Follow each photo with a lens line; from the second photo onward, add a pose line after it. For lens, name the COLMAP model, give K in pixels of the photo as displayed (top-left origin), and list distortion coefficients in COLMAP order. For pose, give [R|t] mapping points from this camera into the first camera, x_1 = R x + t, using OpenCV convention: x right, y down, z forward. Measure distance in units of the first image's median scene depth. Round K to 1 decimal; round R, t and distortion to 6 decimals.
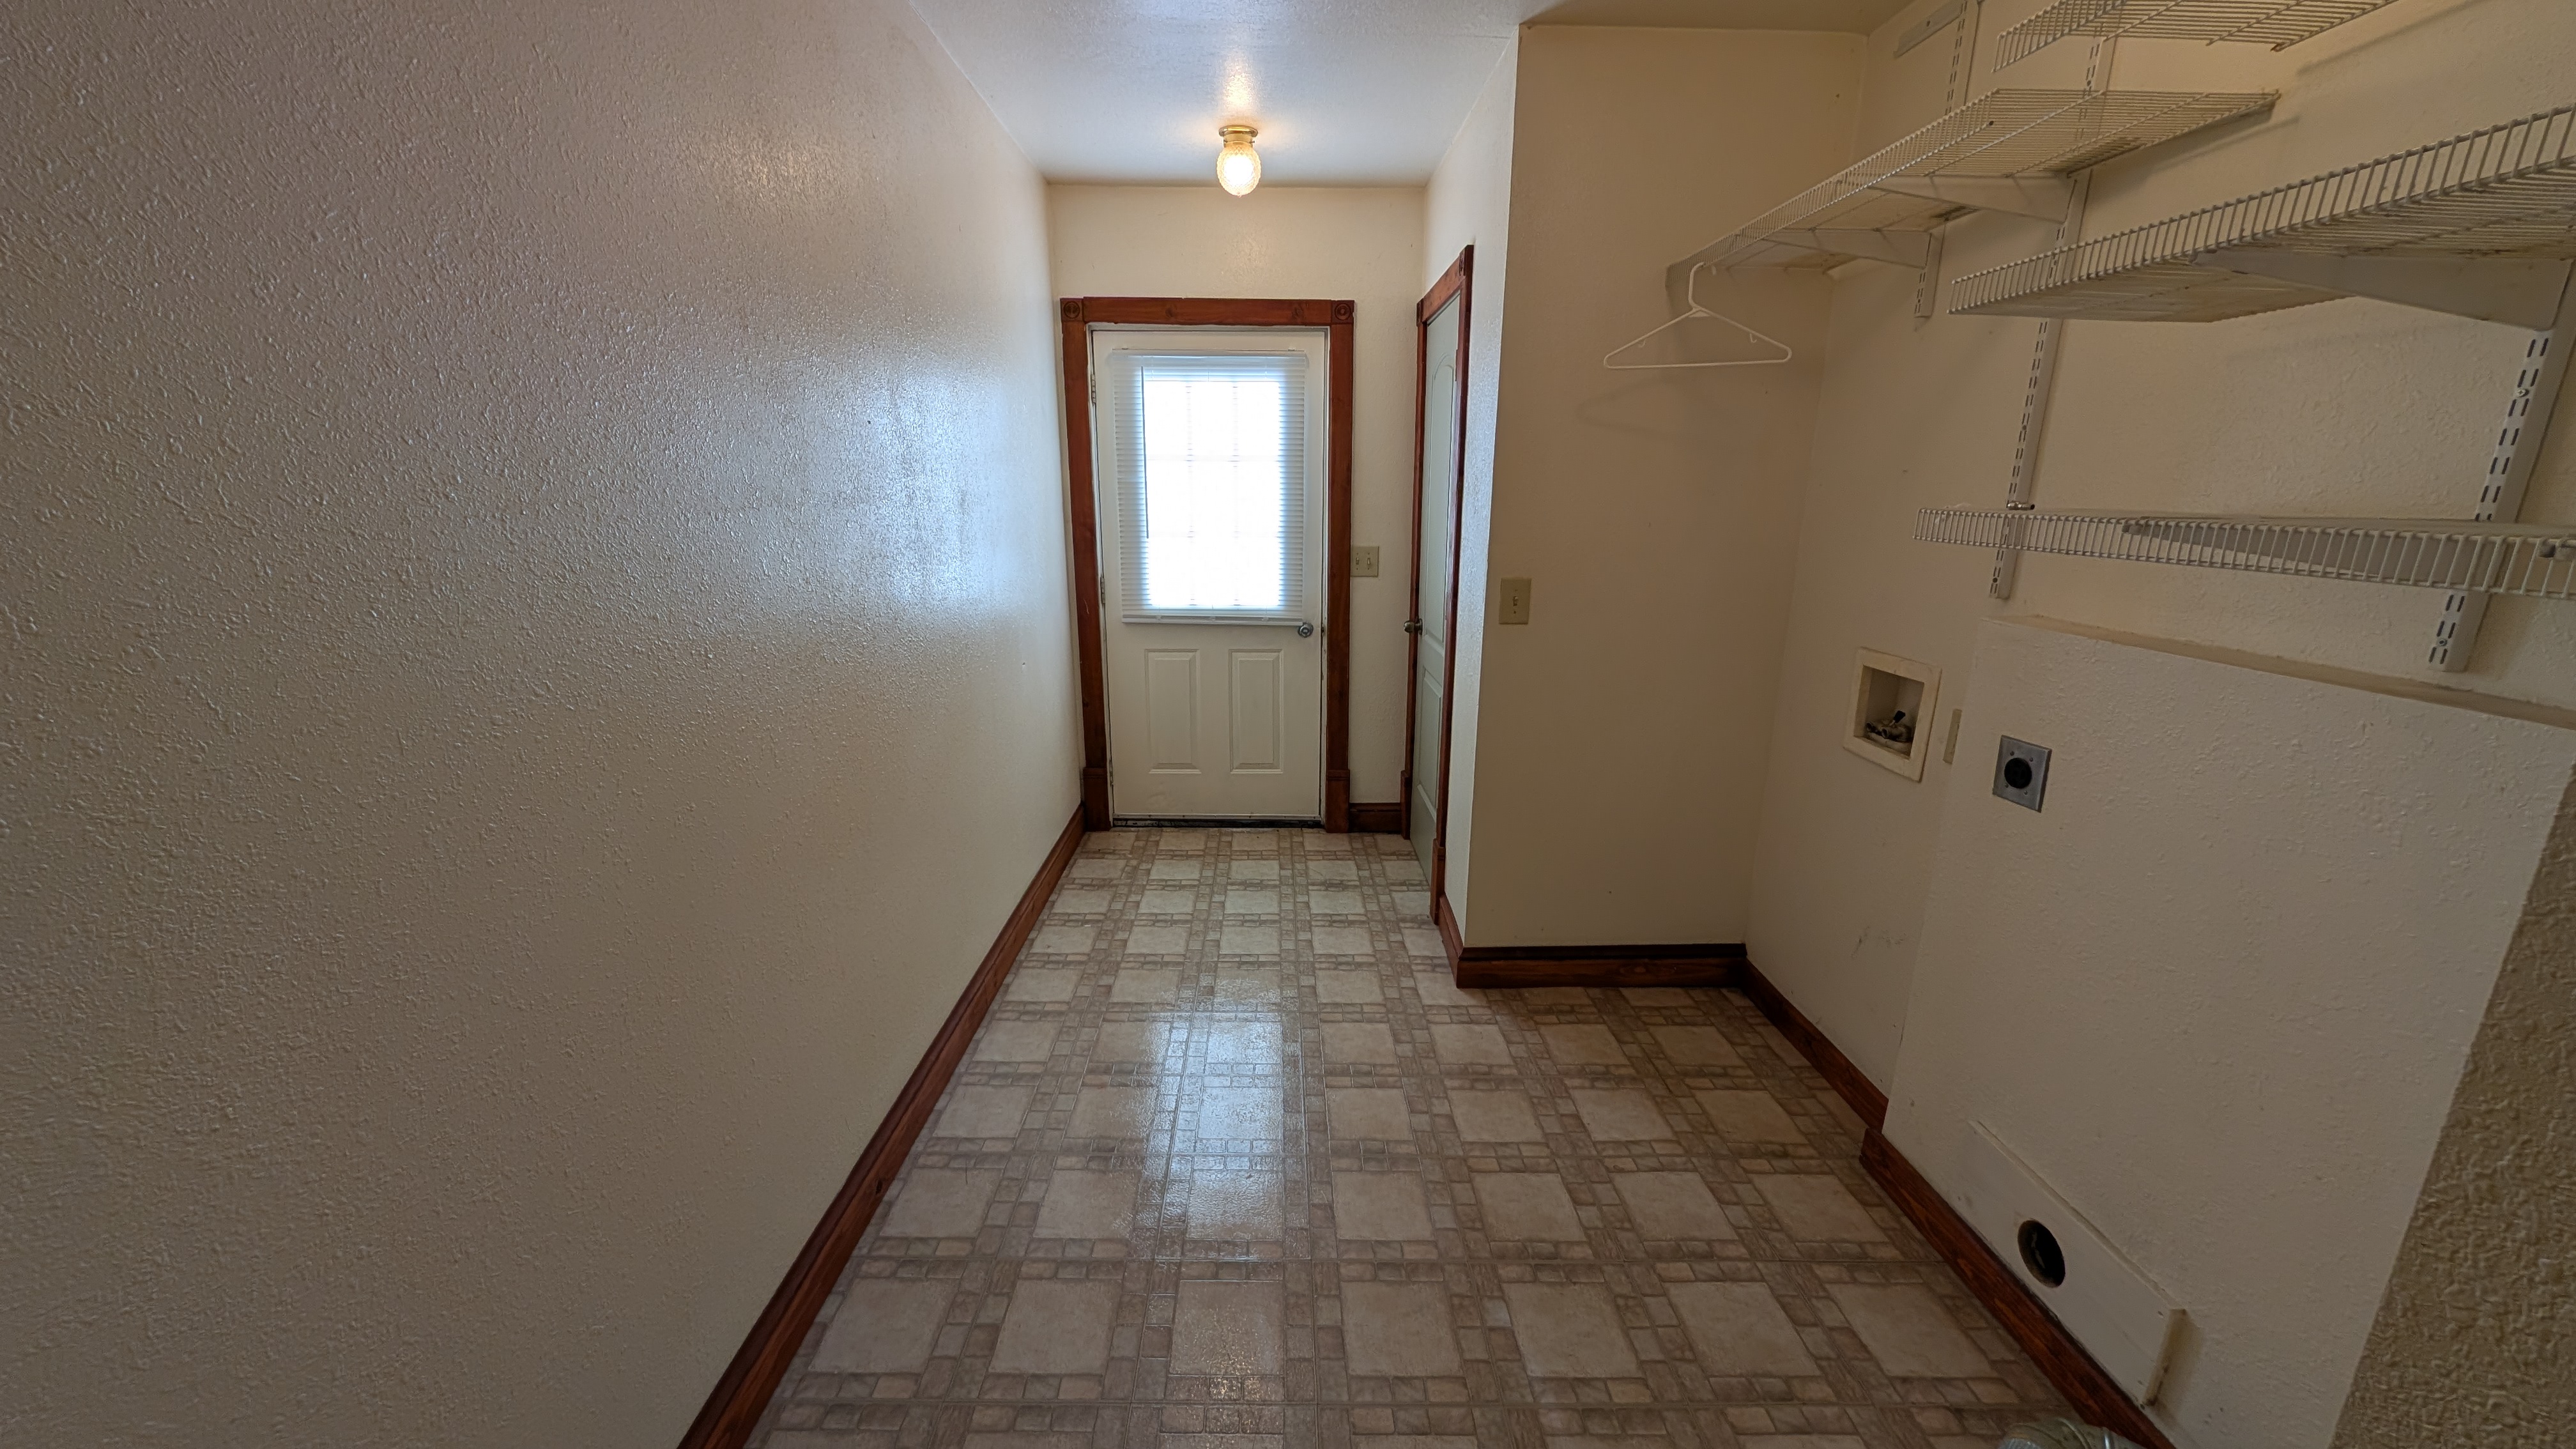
lens RADIAL K [[965.3, 0, 1280.0], [0, 965.3, 739.8], [0, 0, 1]] dist [-0.001595, -0.000735]
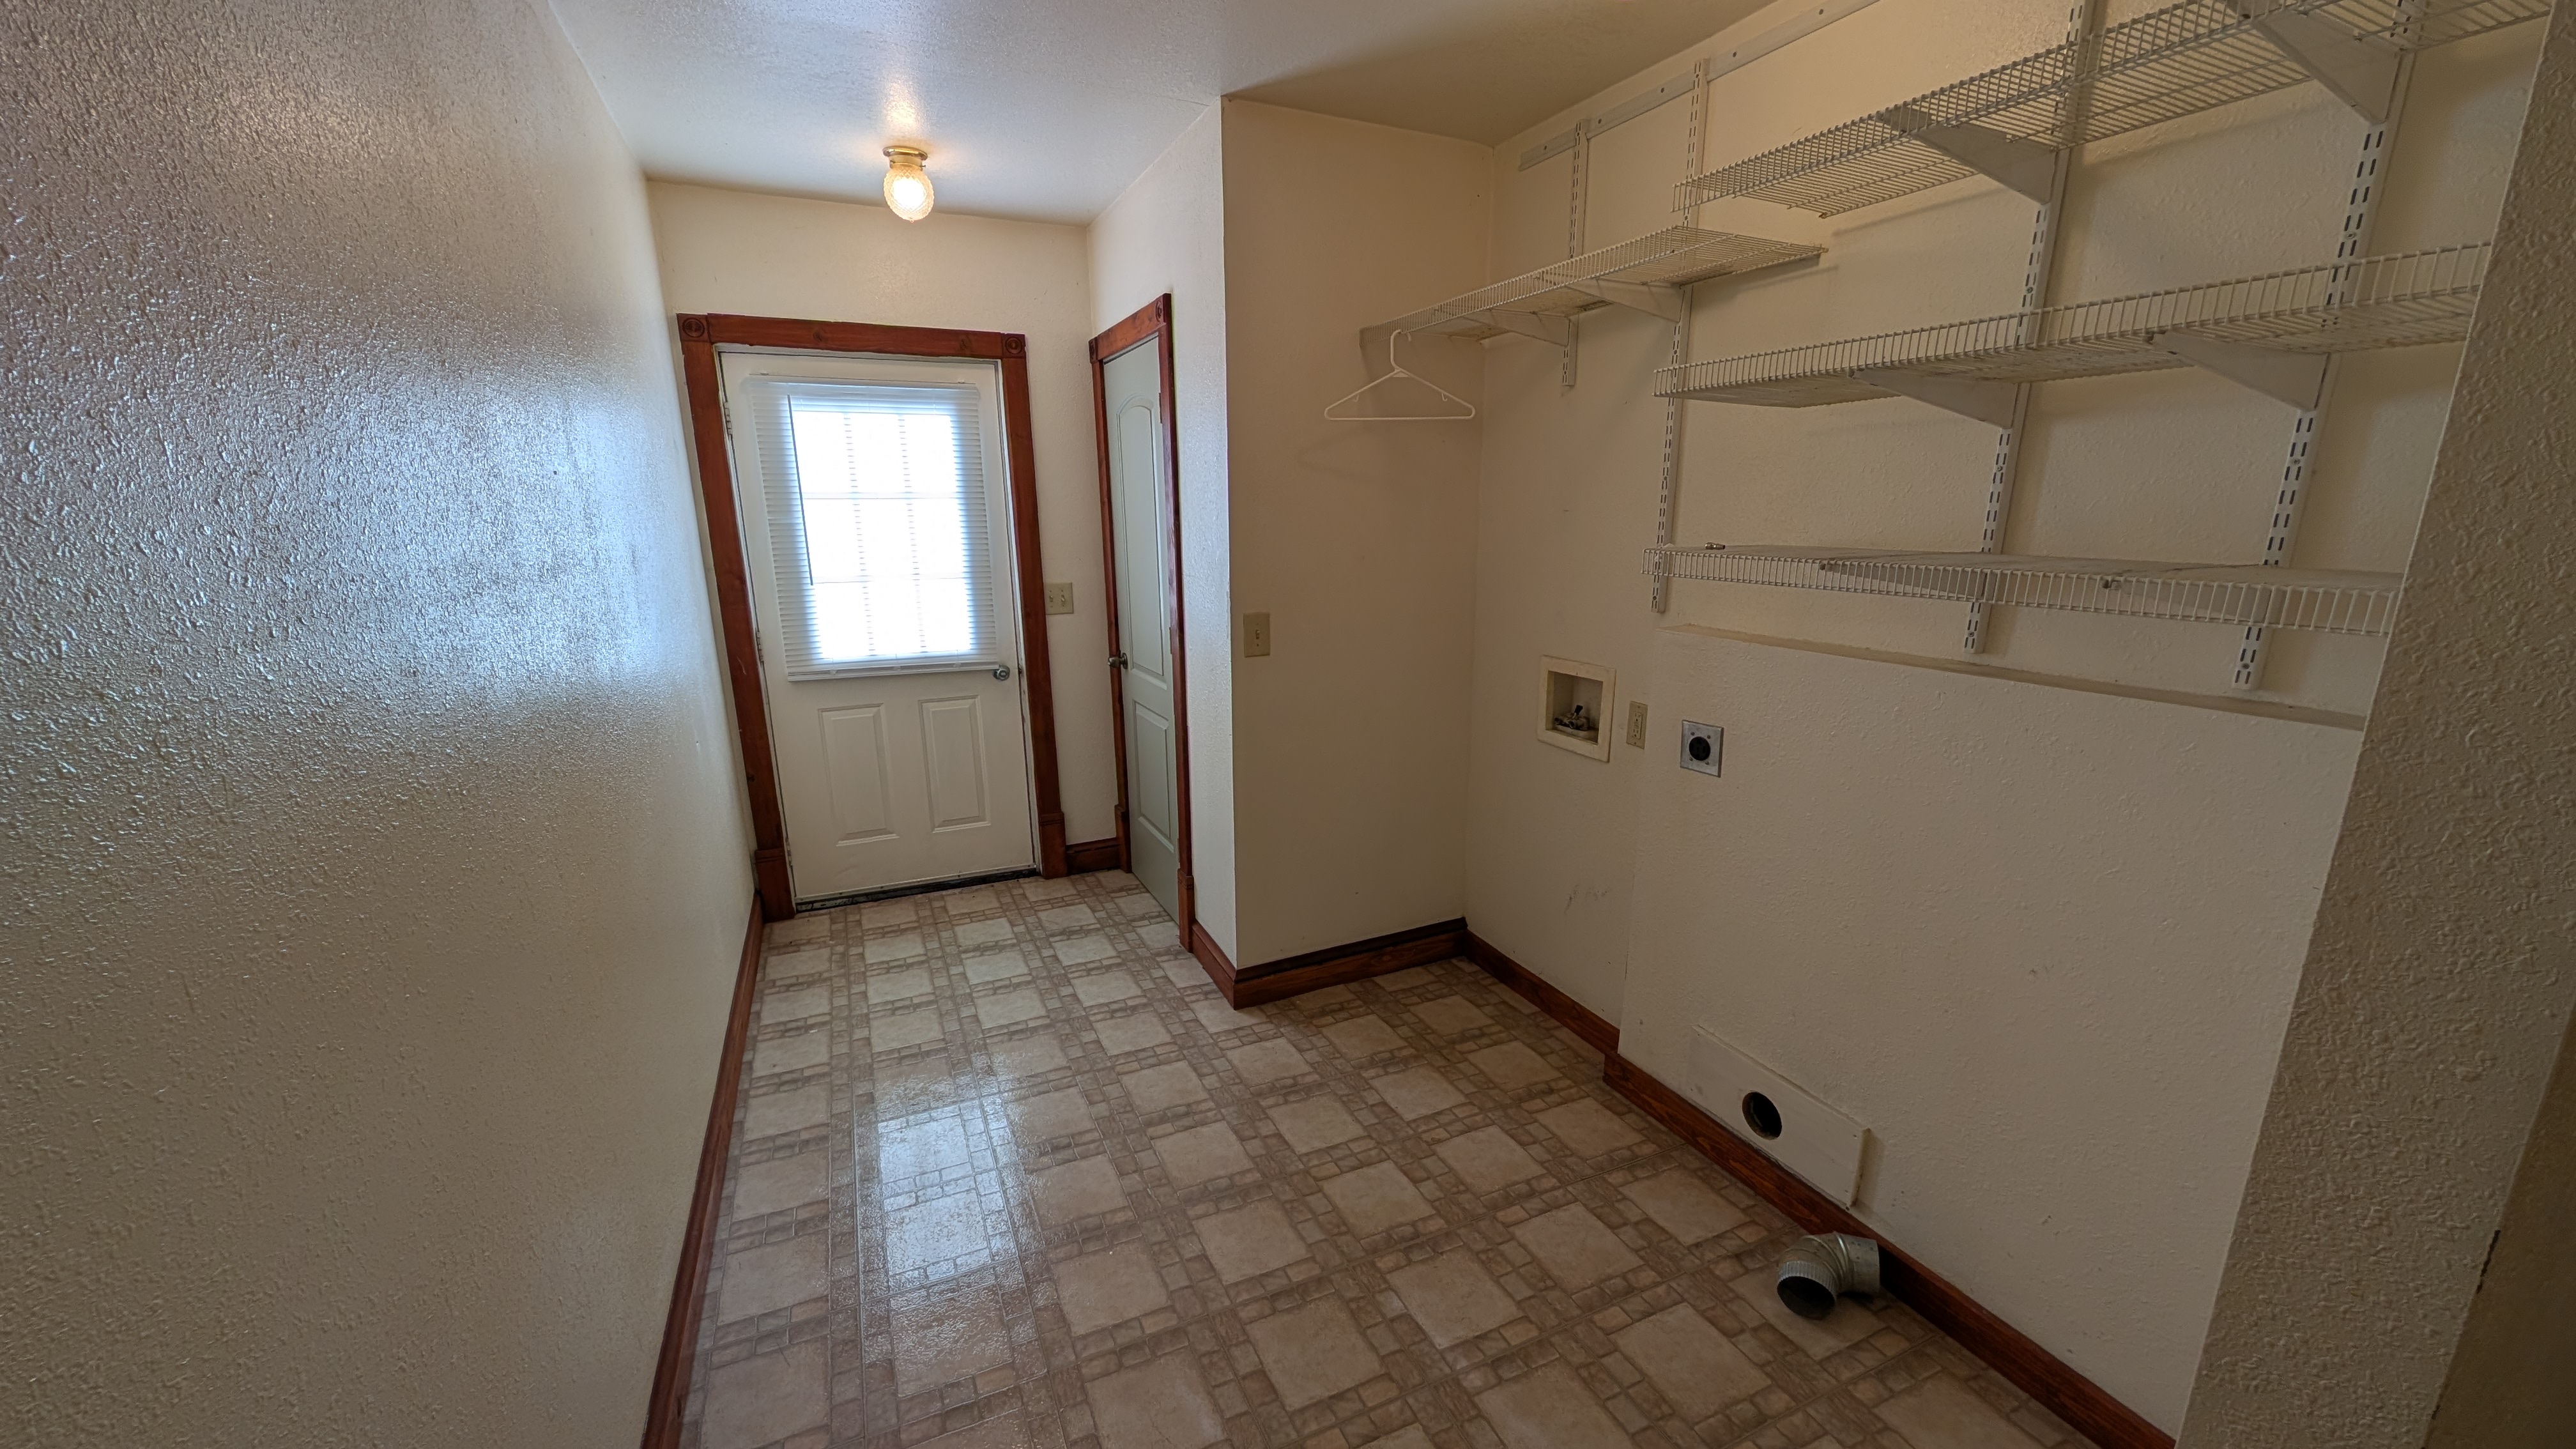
lens RADIAL K [[965.3, 0, 1280.0], [0, 965.3, 739.8], [0, 0, 1]] dist [-0.001595, -0.000735]
pose [[0.913786, -0.108334, 0.391483, -0.168580], [0.116174, 0.993222, 0.003681, -0.031954], [-0.389228, 0.042117, 0.920178, 0.025937]]
